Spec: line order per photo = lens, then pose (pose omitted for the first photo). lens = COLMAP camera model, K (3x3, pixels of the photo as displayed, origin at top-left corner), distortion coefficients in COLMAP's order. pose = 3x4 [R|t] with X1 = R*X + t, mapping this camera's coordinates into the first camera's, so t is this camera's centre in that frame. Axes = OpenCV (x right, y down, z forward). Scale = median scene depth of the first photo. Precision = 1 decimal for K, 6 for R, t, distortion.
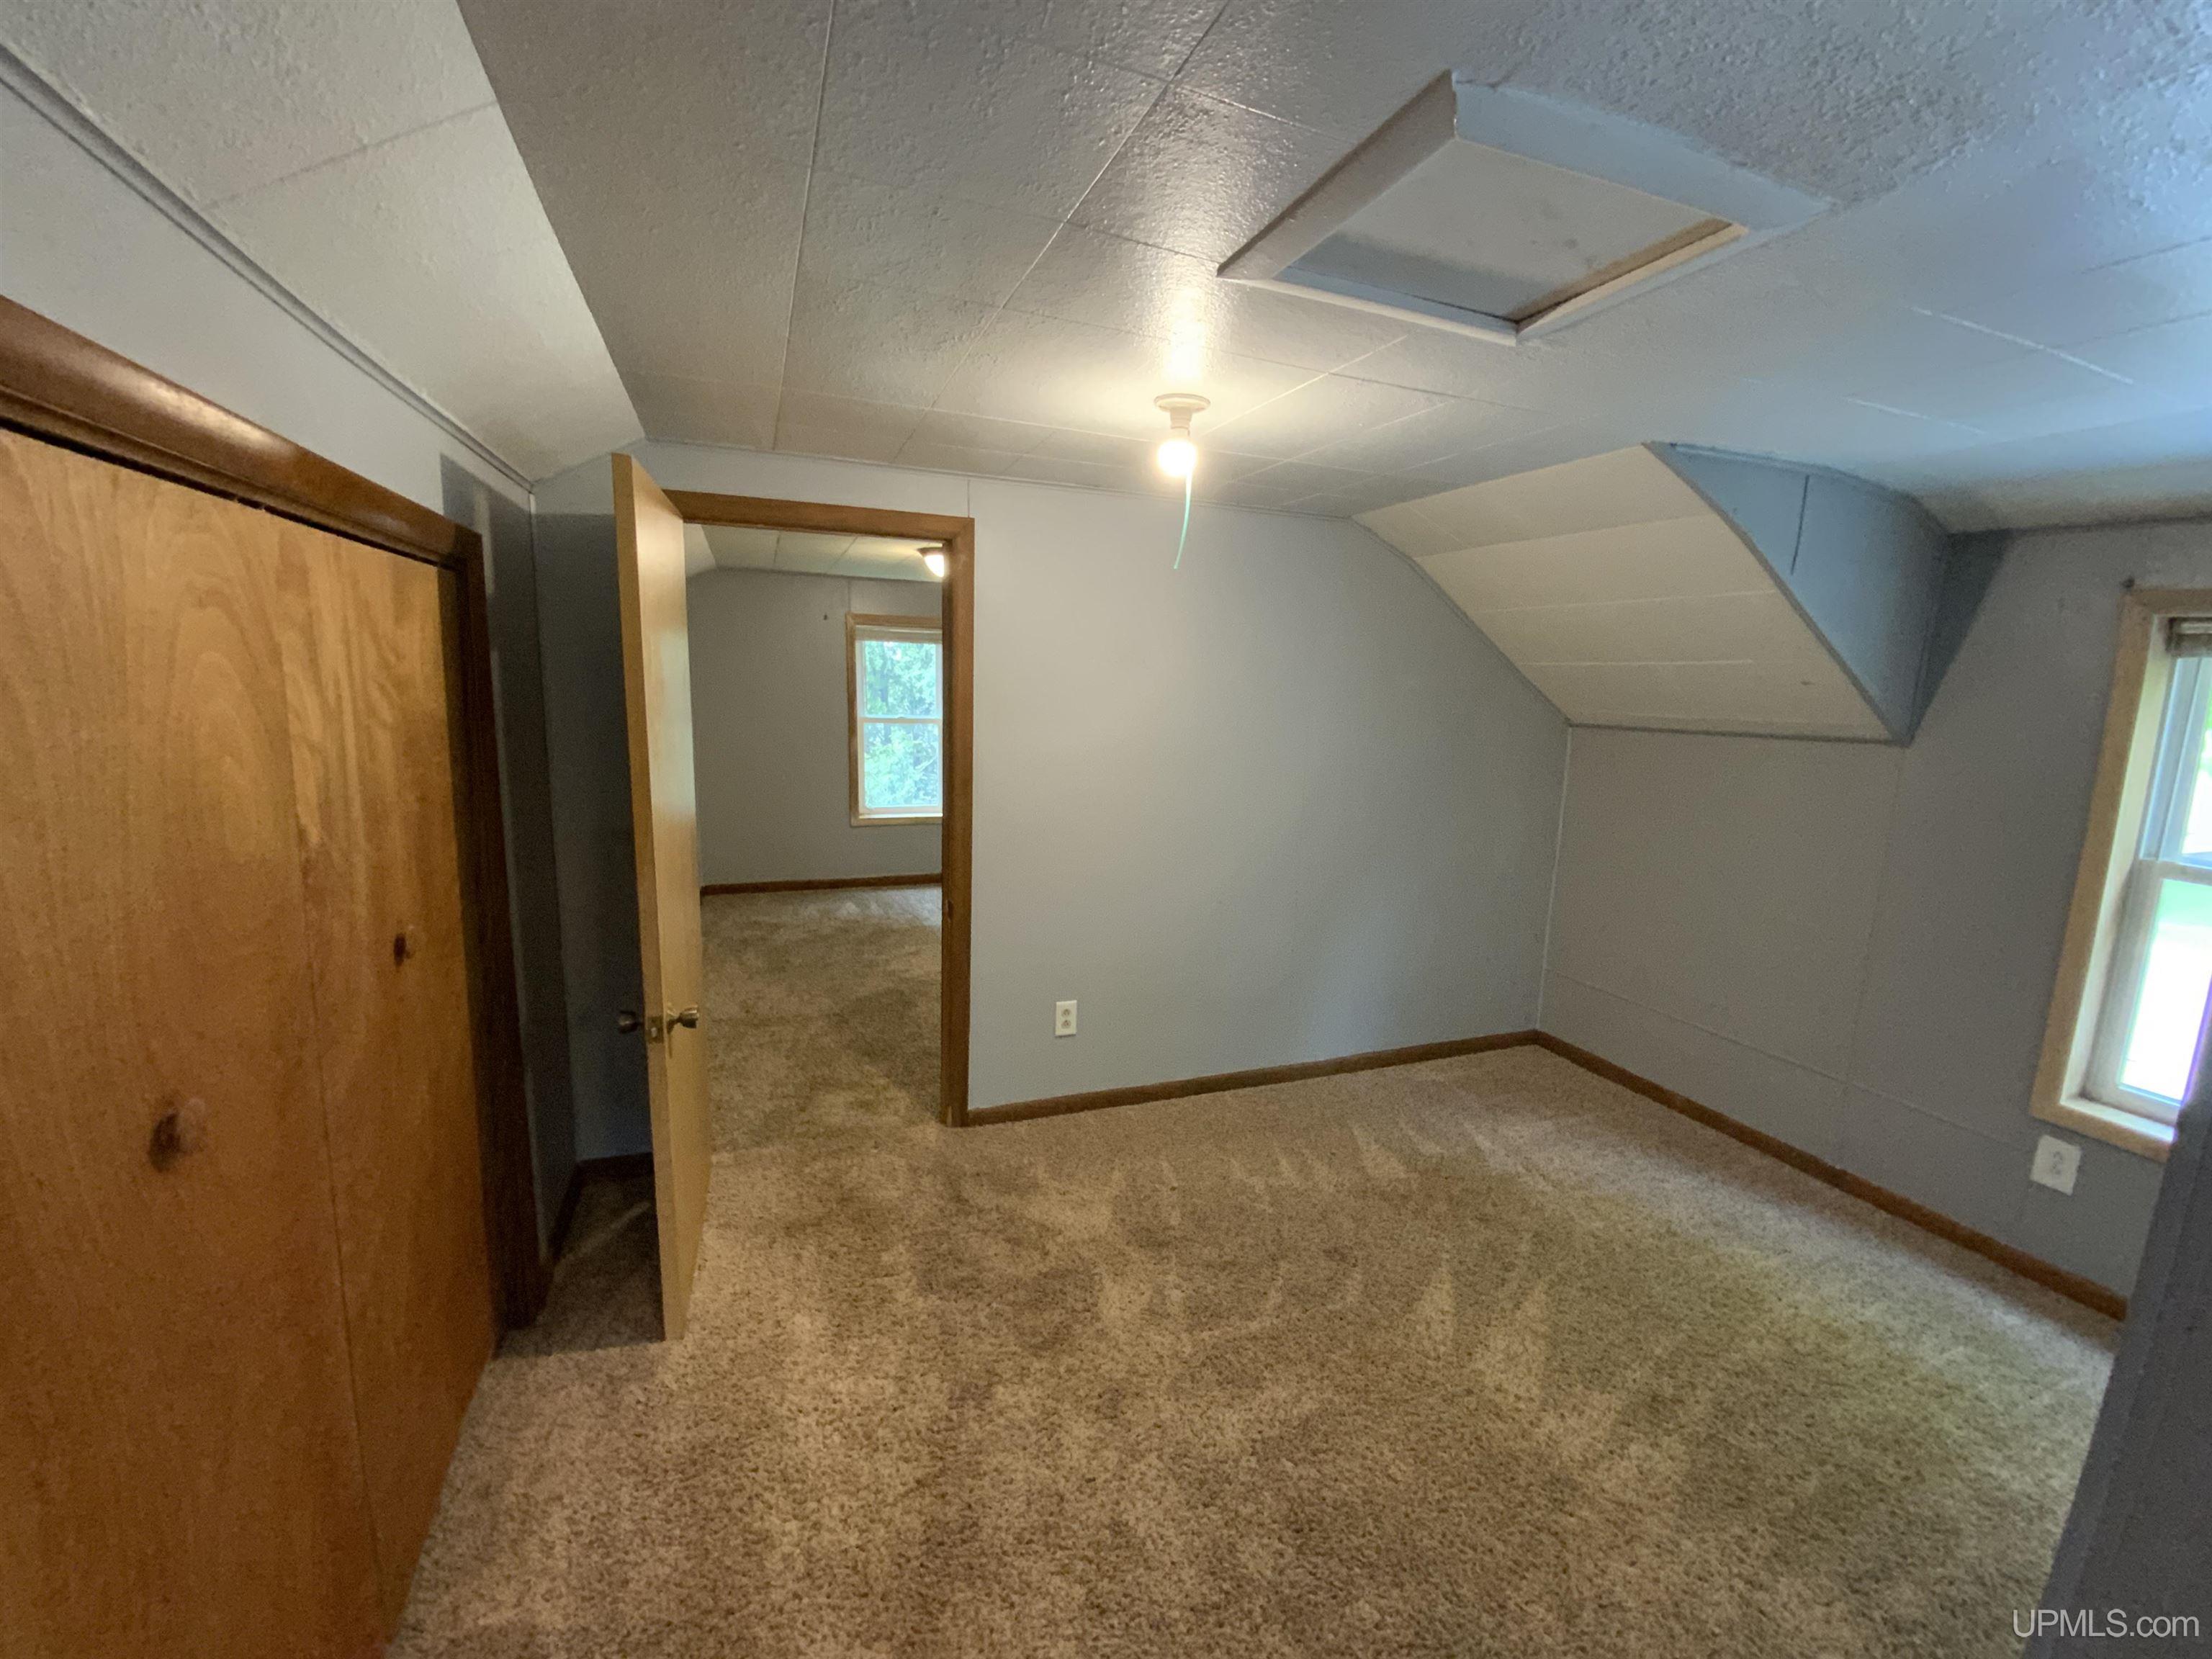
lens RADIAL K [[900.5, 0, 1102.3], [0, 900.5, 826.9], [0, 0, 1]] dist [0.010550, -0.010969]
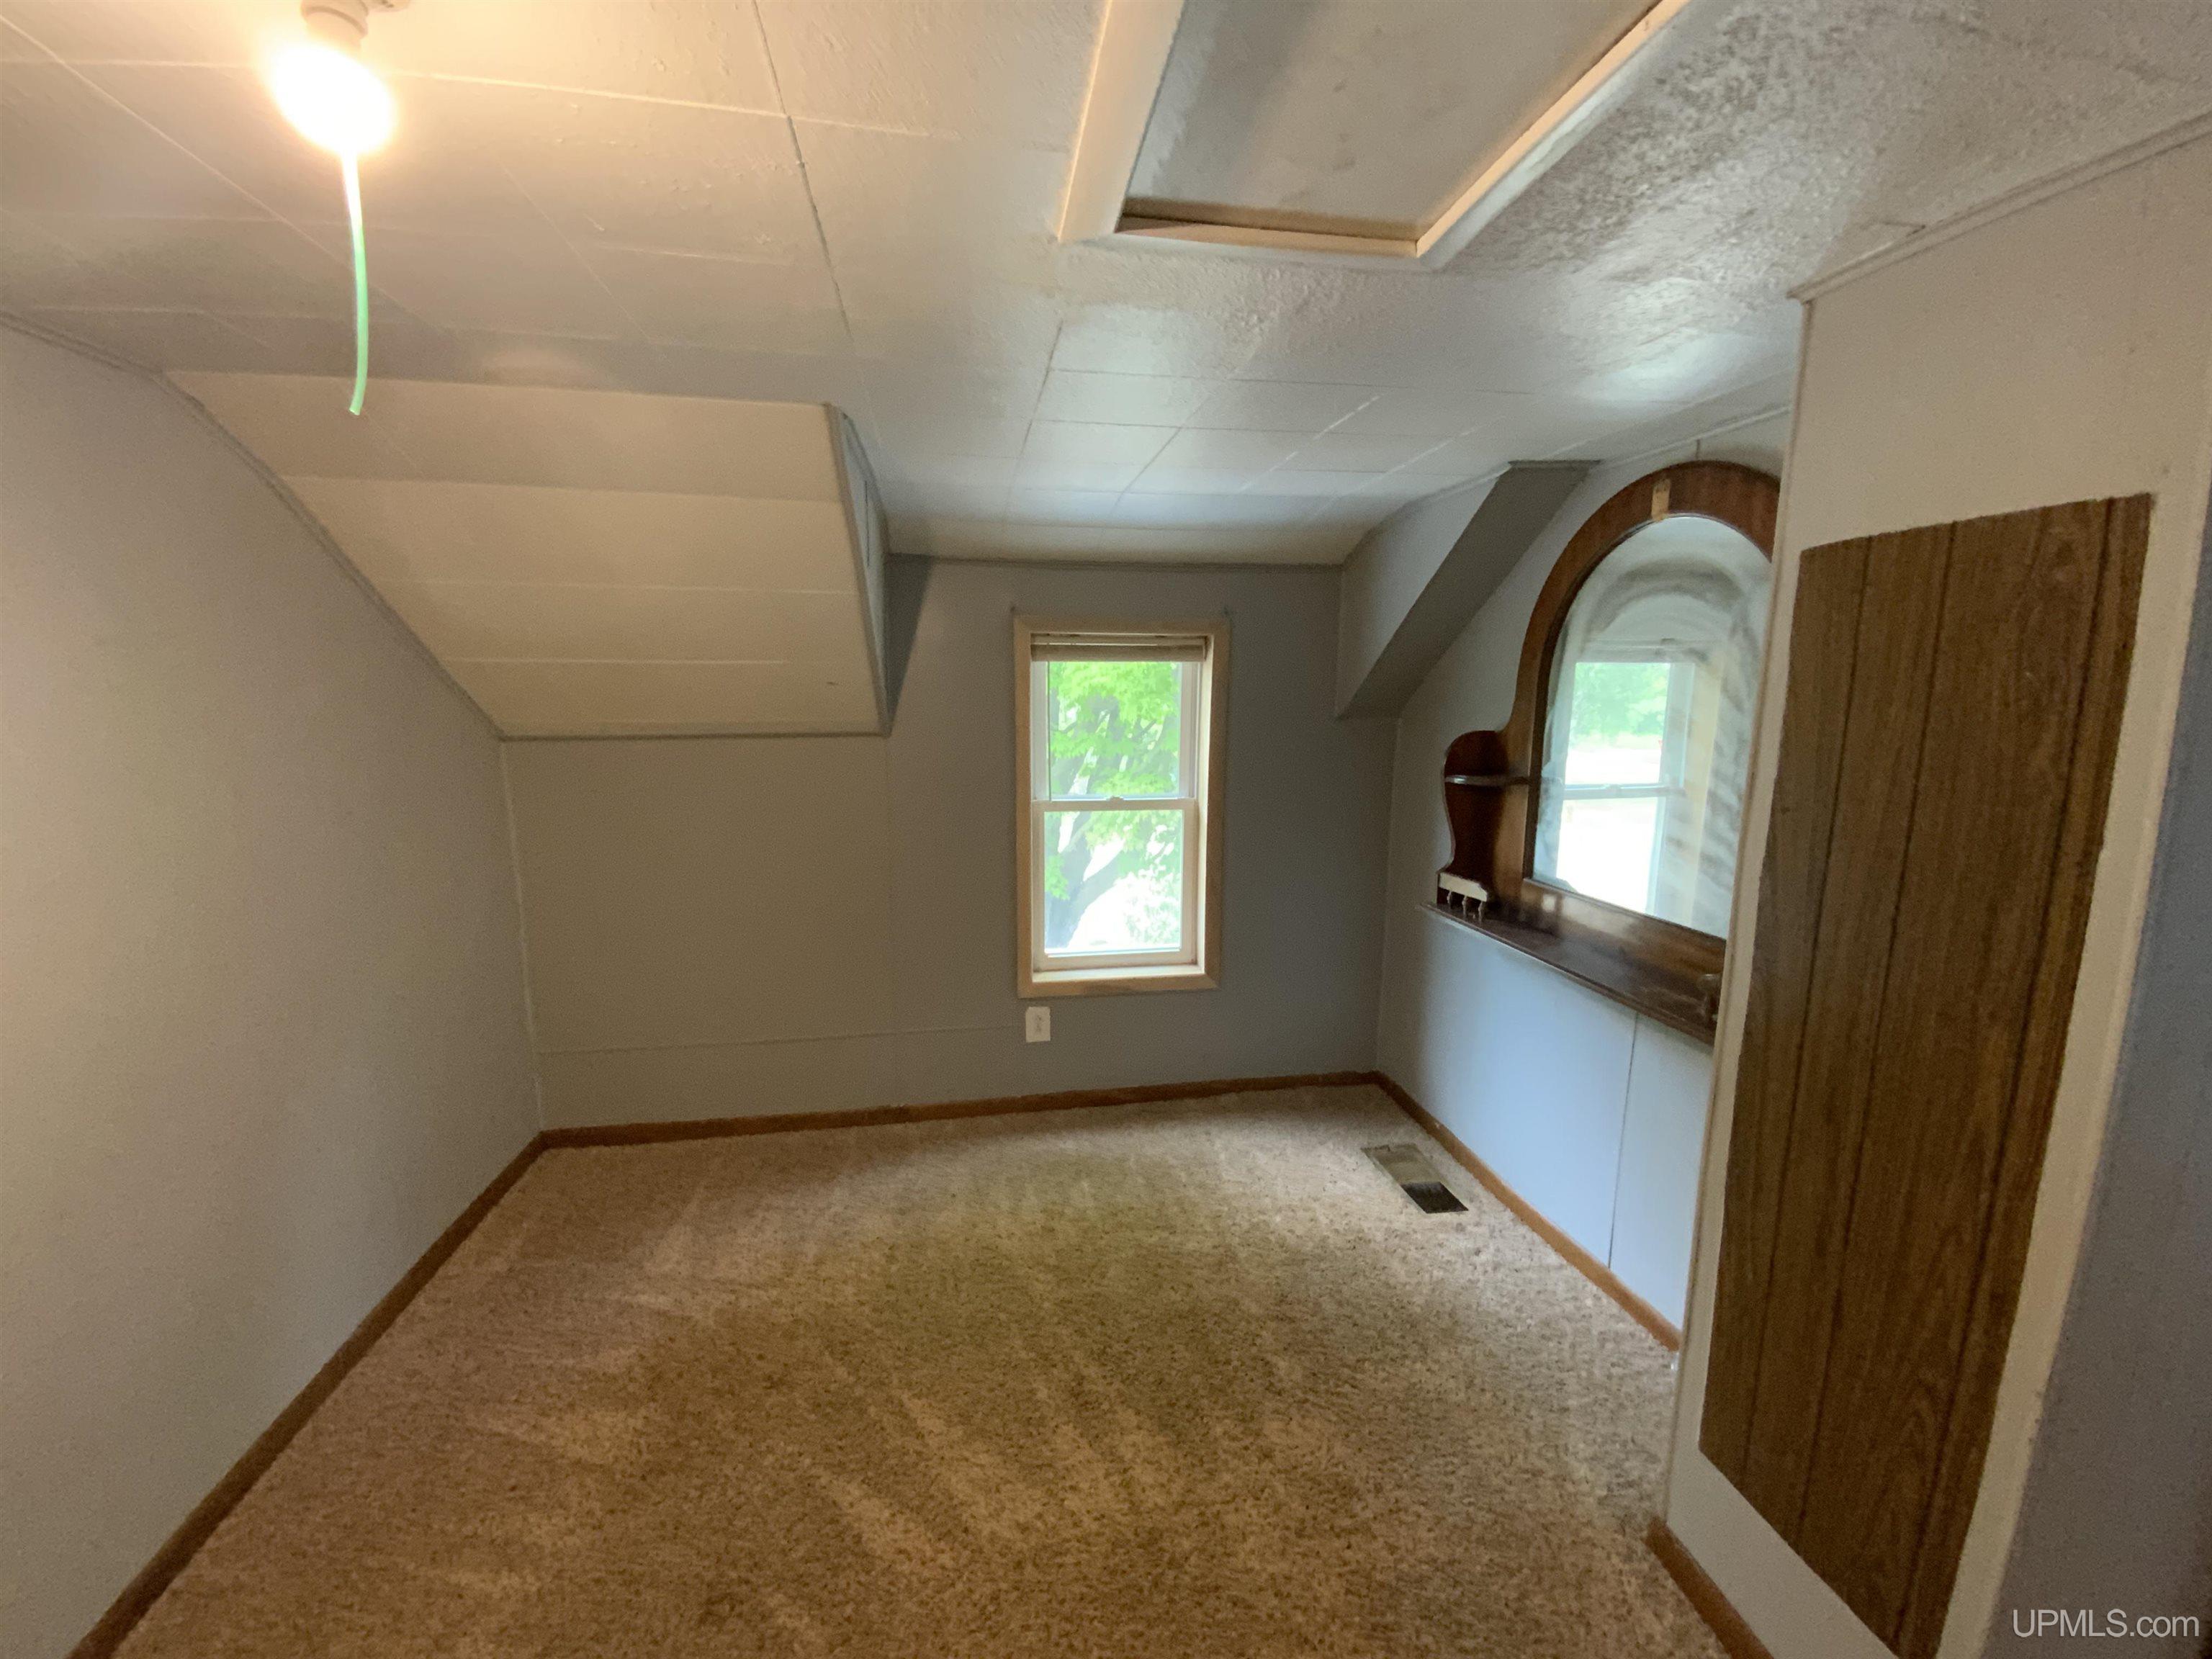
lens RADIAL K [[900.5, 0, 1105.6], [0, 900.5, 820.7], [0, 0, 1]] dist [0.010550, -0.010969]
pose [[0.197428, -0.168593, 0.965711, -0.177771], [0.161111, 0.977286, 0.137677, -0.091663], [-0.966988, 0.128405, 0.220106, 0.472055]]
